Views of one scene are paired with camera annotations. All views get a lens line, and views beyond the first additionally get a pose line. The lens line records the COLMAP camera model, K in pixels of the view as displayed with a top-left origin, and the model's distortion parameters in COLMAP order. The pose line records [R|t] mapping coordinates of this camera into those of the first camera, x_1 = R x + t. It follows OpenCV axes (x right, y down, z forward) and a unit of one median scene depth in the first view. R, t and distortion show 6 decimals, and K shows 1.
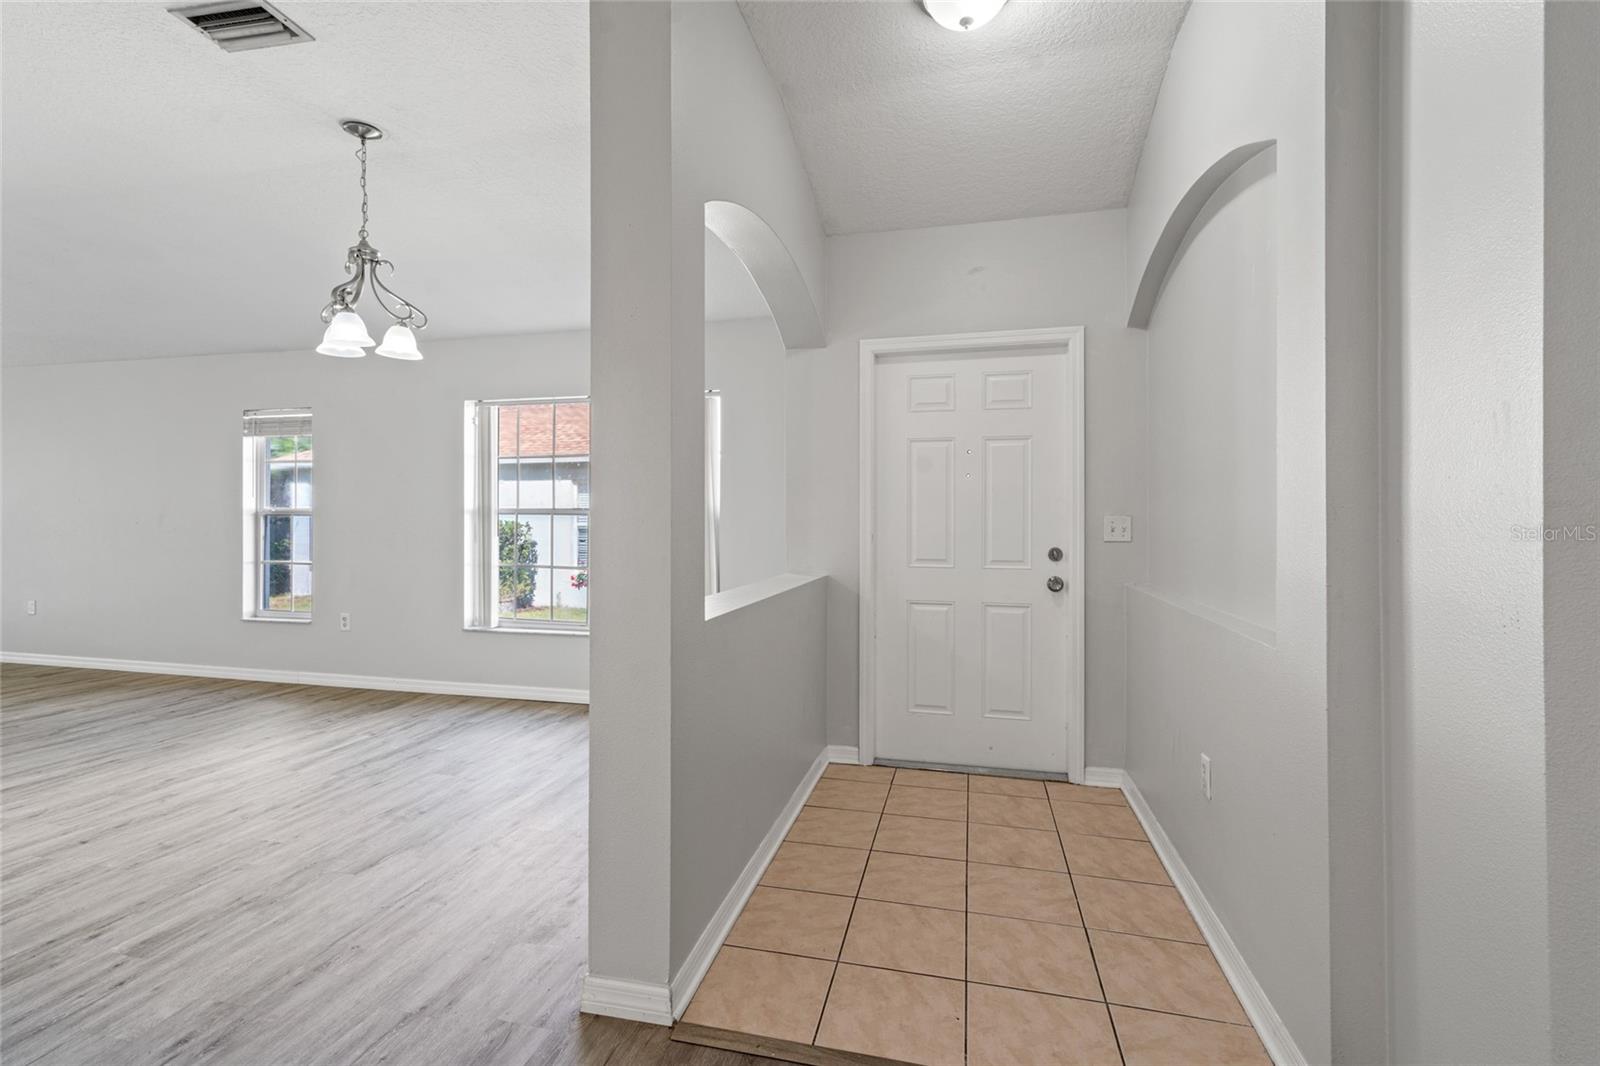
lens RADIAL K [[728.9, 0, 803.1], [0, 728.9, 509.8], [0, 0, 1]] dist [0.000954, 0.001080]
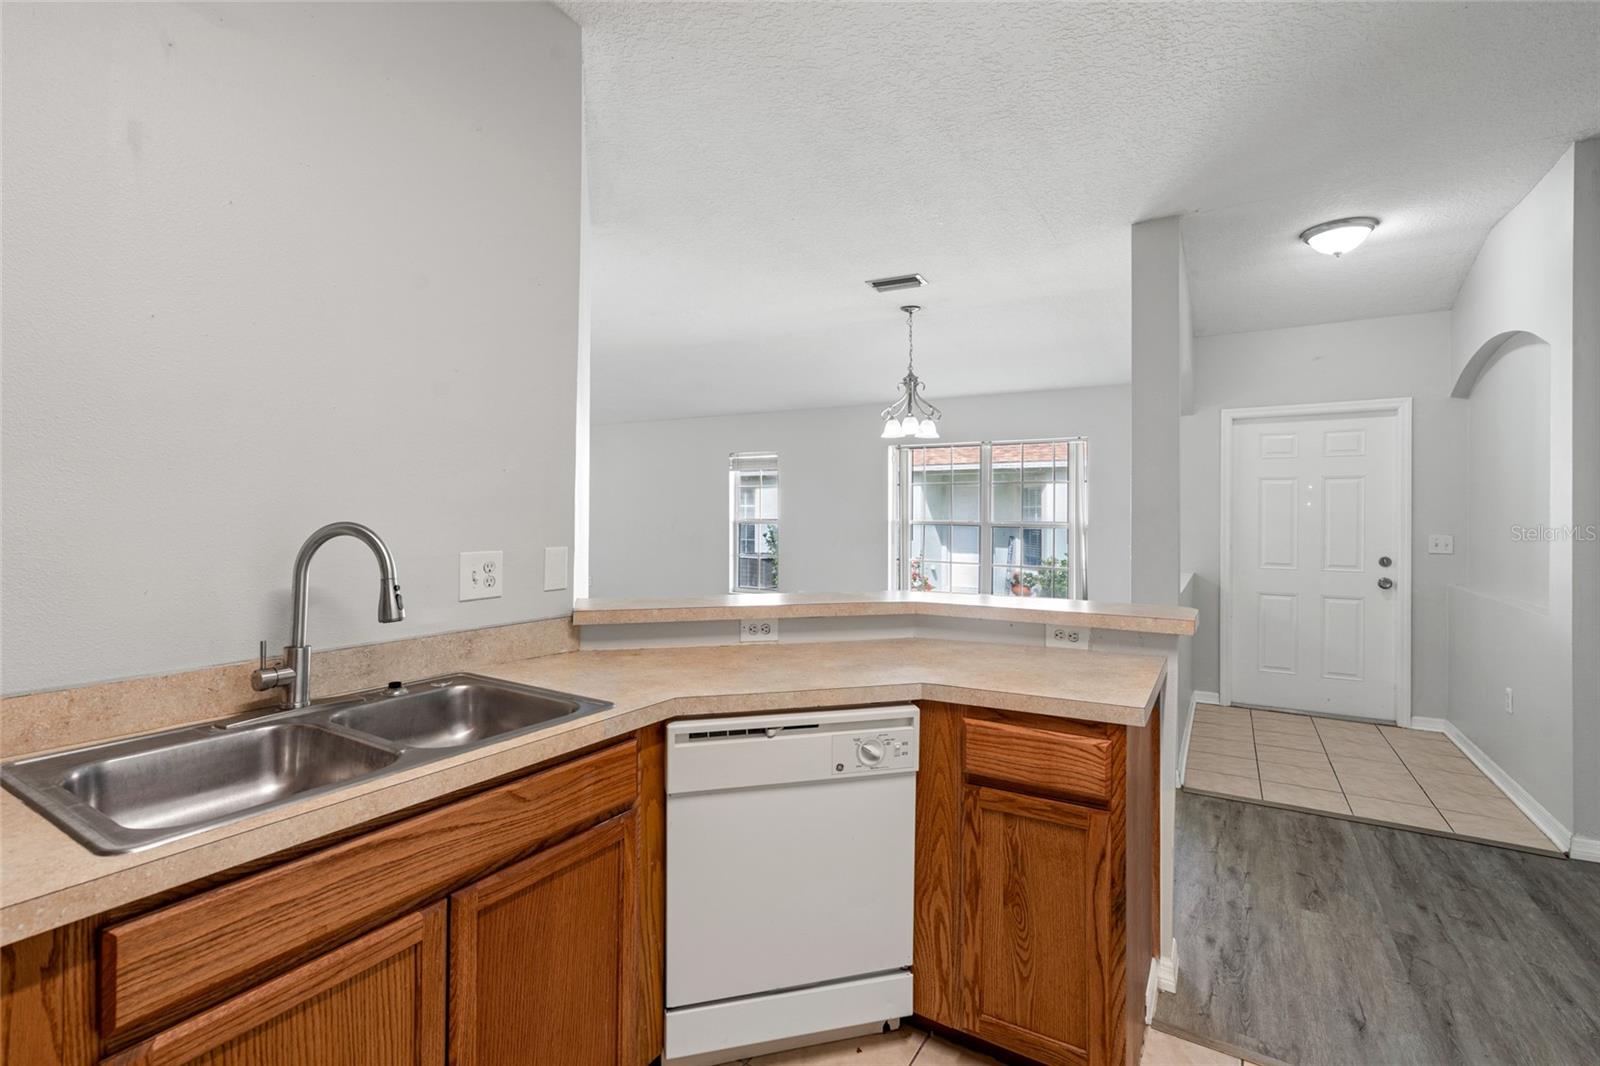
lens RADIAL K [[728.9, 0, 803.1], [0, 728.9, 509.8], [0, 0, 1]] dist [0.000954, 0.001080]
pose [[0.953073, -0.000648, -0.302741, -0.281443], [0.002219, 0.999986, 0.004846, -0.045519], [0.302733, -0.005290, 0.953061, -0.636449]]
